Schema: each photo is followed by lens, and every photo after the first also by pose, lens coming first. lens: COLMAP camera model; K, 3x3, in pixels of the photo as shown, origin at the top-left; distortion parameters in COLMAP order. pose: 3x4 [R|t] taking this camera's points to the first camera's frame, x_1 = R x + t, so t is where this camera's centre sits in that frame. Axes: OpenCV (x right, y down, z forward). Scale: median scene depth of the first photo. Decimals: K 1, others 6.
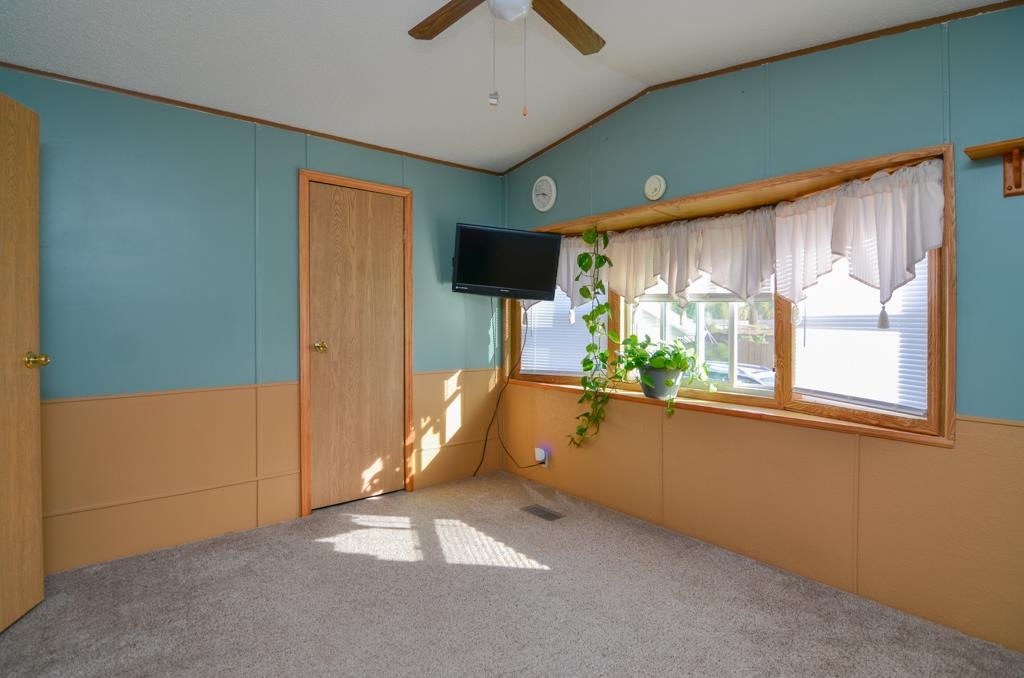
lens RADIAL K [[502.5, 0, 513.5], [0, 502.5, 318.8], [0, 0, 1]] dist [-0.001028, -0.000611]
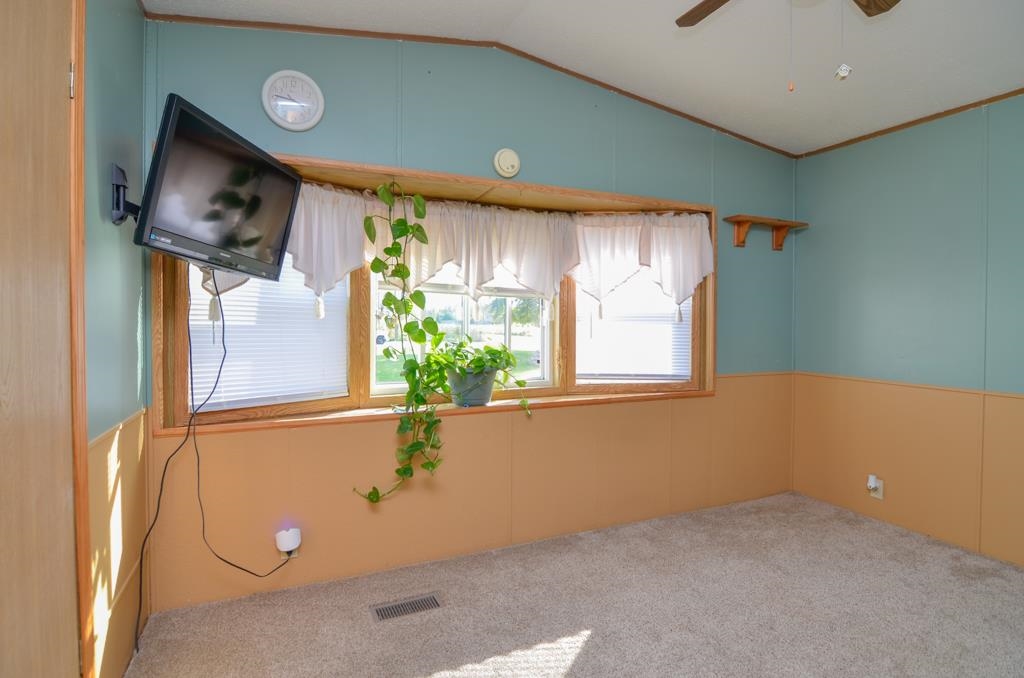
lens RADIAL K [[558.6, 0, 512.3], [0, 558.6, 325.0], [0, 0, 1]] dist [0.000830, -0.000516]
pose [[0.254591, -0.005617, 0.967032, -0.724862], [-0.008196, 0.999935, 0.007966, 0.014015], [-0.967014, -0.009954, 0.254529, 0.816740]]
